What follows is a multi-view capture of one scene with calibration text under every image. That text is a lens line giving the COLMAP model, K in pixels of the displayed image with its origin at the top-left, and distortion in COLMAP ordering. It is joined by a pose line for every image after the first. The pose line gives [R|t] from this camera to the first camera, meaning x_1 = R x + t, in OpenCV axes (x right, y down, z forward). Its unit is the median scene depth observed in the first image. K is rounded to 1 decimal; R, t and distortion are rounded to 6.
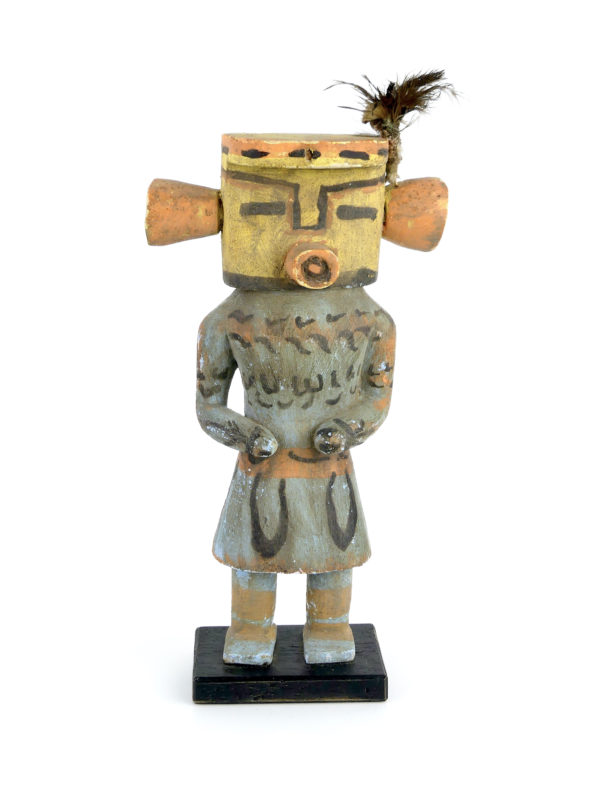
lens RADIAL K [[1444.7, 0, 296.9], [0, 1444.7, 399.4], [0, 0, 1]] dist [-0.083854, 0.000000]
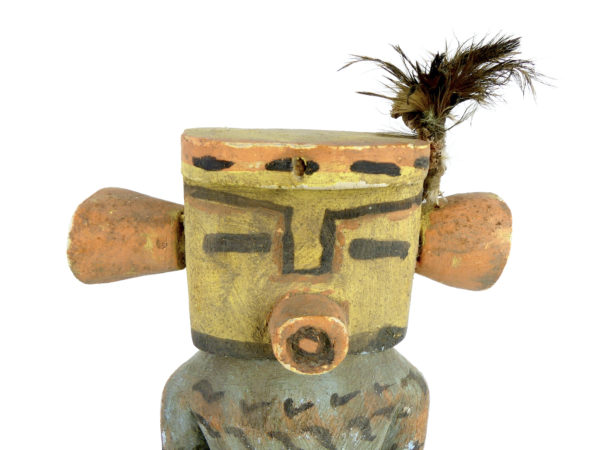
lens RADIAL K [[541.5, 0, 327.3], [0, 541.5, 209.0], [0, 0, 1]] dist [-0.022742, 0.040753]
pose [[0.997054, 0.028249, -0.071314, 0.034482], [-0.030589, 0.999022, -0.031933, -0.138214], [0.070342, 0.034021, 0.996943, 0.738401]]
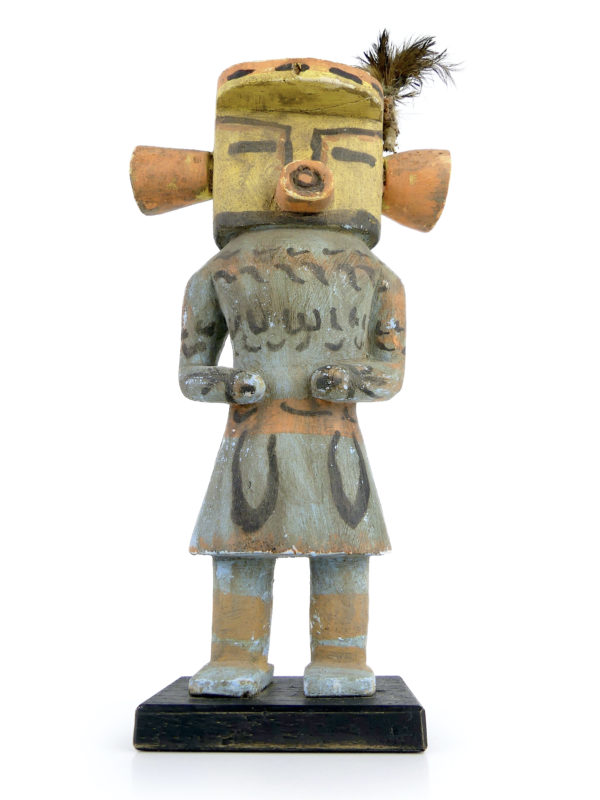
lens RADIAL K [[722.0, 0, 292.6], [0, 722.0, 392.9], [0, 0, 1]] dist [-0.022742, 0.040753]
pose [[0.995328, -0.035133, -0.089929, 0.038444], [-0.010813, 0.885020, -0.465428, 0.224149], [0.095940, 0.464226, 0.880505, 0.648903]]
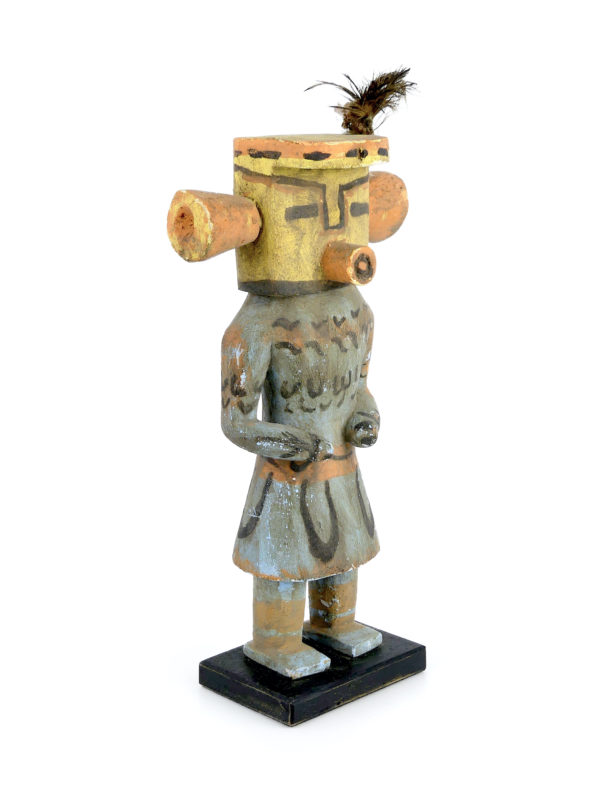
lens RADIAL K [[1444.7, 0, 309.2], [0, 1444.7, 397.1], [0, 0, 1]] dist [-0.083854, 0.000000]
pose [[0.752930, -0.161870, 0.637883, -0.656661], [0.162994, 0.984947, 0.057550, -0.062136], [-0.637597, 0.060639, 0.767980, 0.241593]]
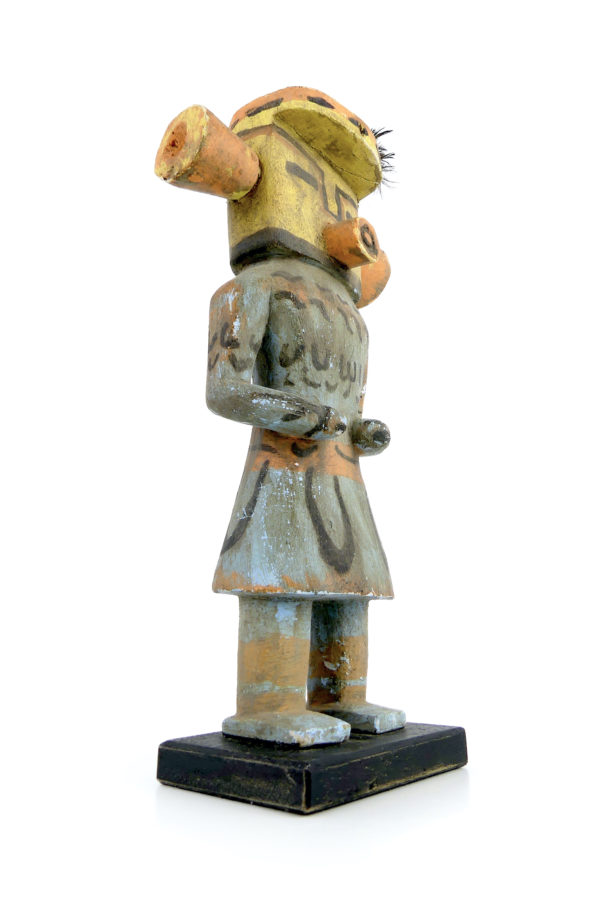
lens RADIAL K [[717.3, 0, 279.3], [0, 717.3, 436.3], [0, 0, 1]] dist [-0.022597, -0.005942]
pose [[0.704066, 0.167166, 0.690179, -0.312675], [0.175239, 0.900944, -0.396979, 0.189766], [-0.688174, 0.400445, 0.605030, 0.786218]]
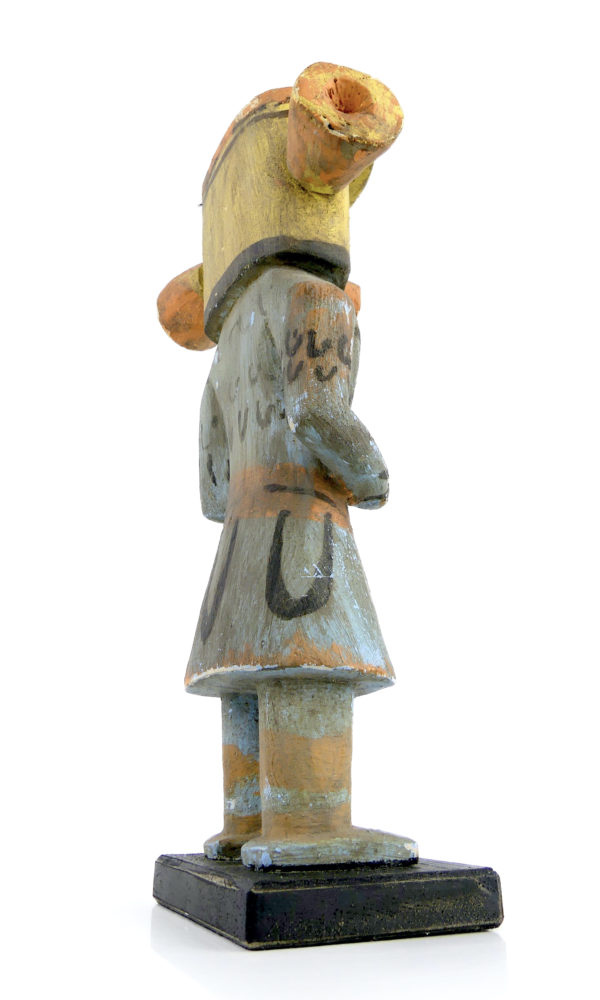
lens RADIAL K [[842.2, 0, 309.2], [0, 842.2, 478.1], [0, 0, 1]] dist [-0.032642, 0.005658]
pose [[-0.339008, 0.323178, 0.883533, -0.375016], [0.225873, 0.939636, -0.257033, 0.123234], [-0.913266, 0.112430, -0.391541, 1.188780]]
